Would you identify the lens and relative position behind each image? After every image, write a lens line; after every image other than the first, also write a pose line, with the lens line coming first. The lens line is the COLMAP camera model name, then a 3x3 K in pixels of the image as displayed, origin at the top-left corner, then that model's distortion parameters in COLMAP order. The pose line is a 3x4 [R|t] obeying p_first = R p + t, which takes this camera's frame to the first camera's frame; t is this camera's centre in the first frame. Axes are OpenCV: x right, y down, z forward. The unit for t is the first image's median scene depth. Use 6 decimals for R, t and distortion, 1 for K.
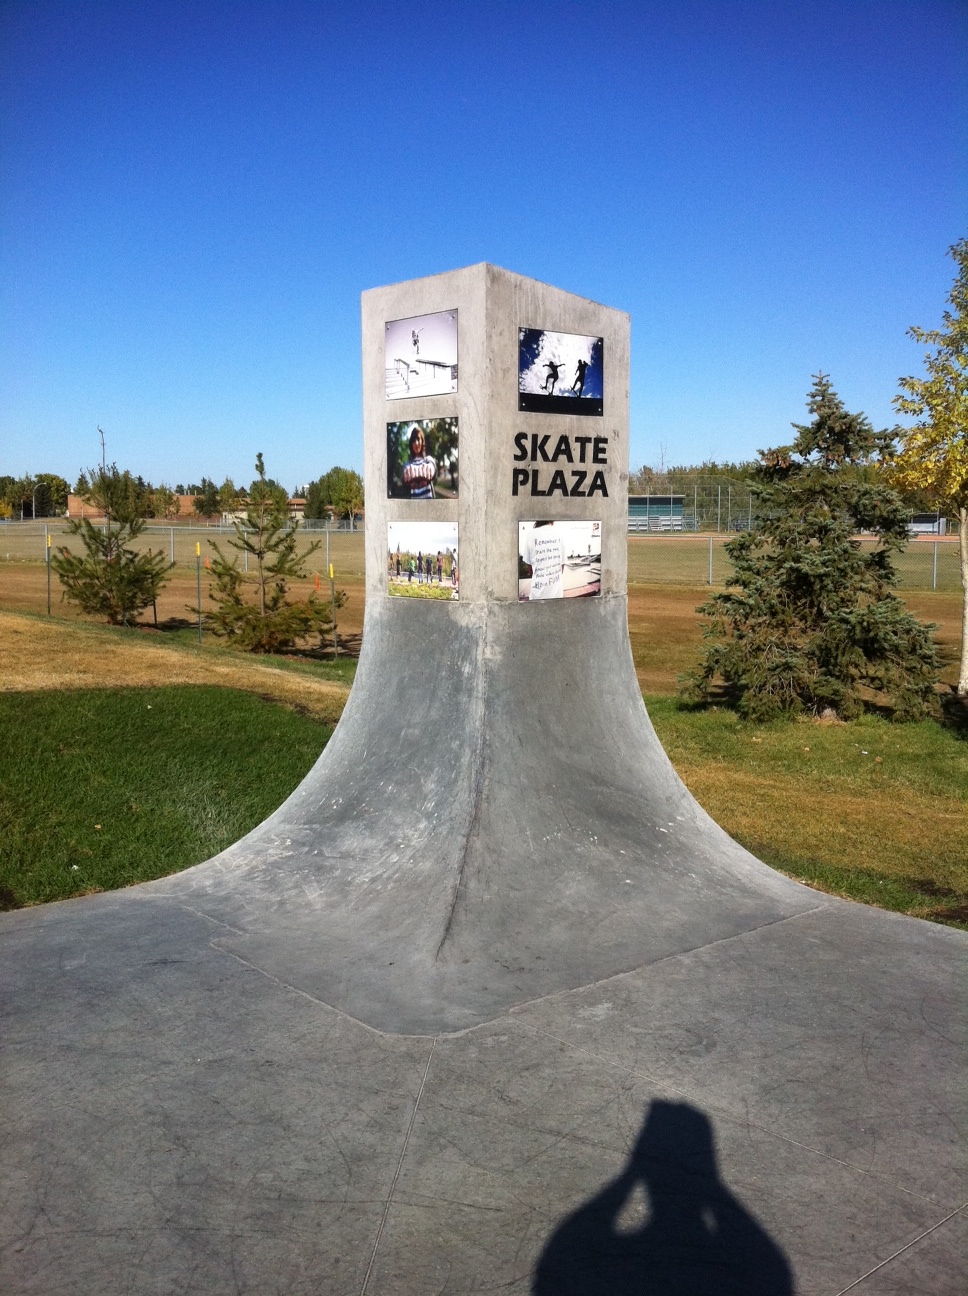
lens RADIAL K [[1223.8, 0, 484.0], [0, 1223.8, 648.0], [0, 0, 1]] dist [0.095737, -0.311667]
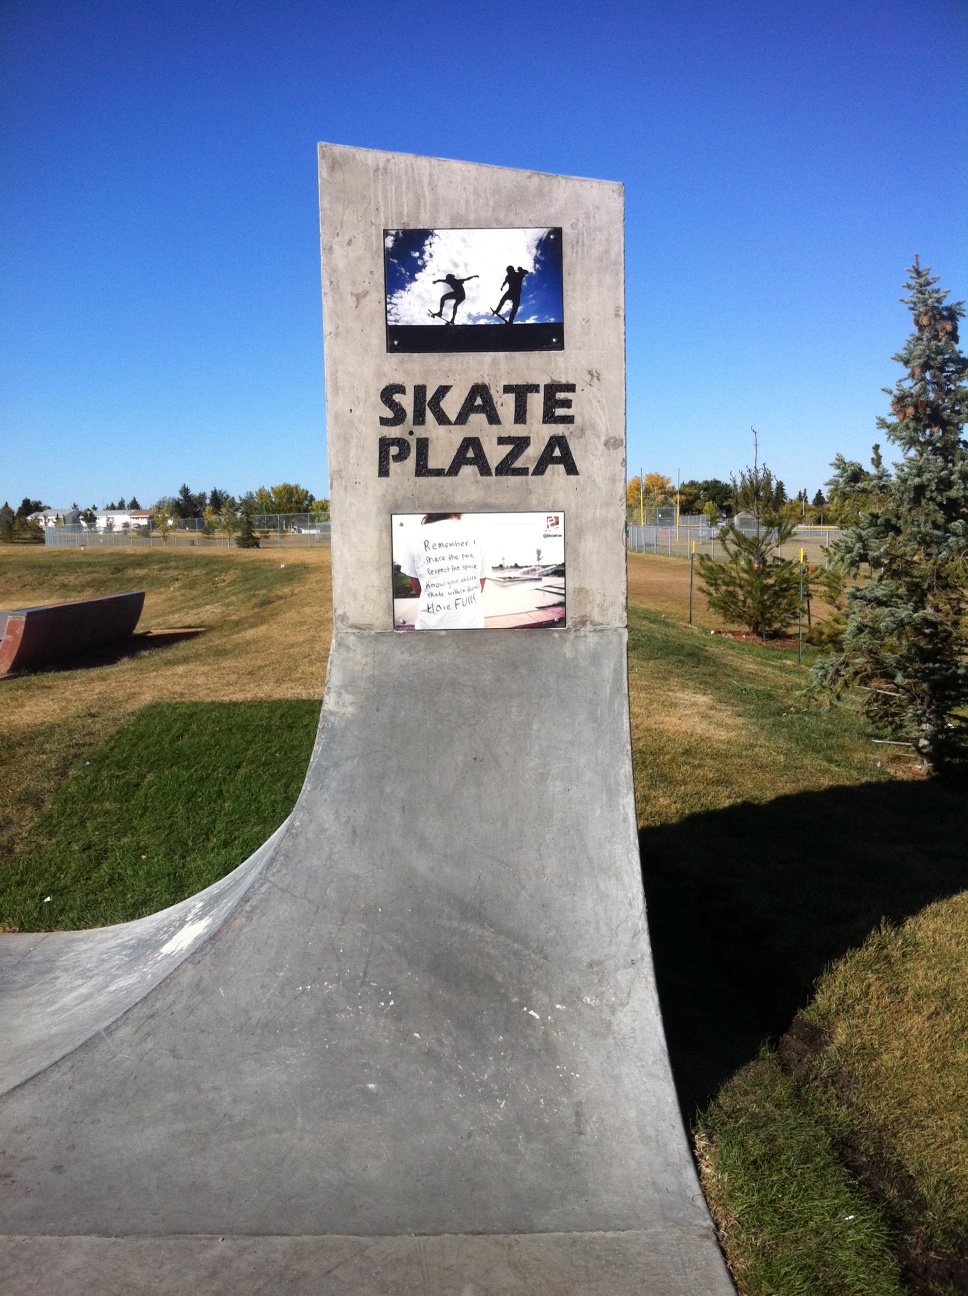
lens RADIAL K [[1223.8, 0, 484.0], [0, 1223.8, 648.0], [0, 0, 1]] dist [0.095737, -0.311667]
pose [[0.774940, 0.052297, -0.629867, 0.494436], [-0.055645, 0.998346, 0.014430, -0.040795], [0.629580, 0.023866, 0.776569, 0.491747]]
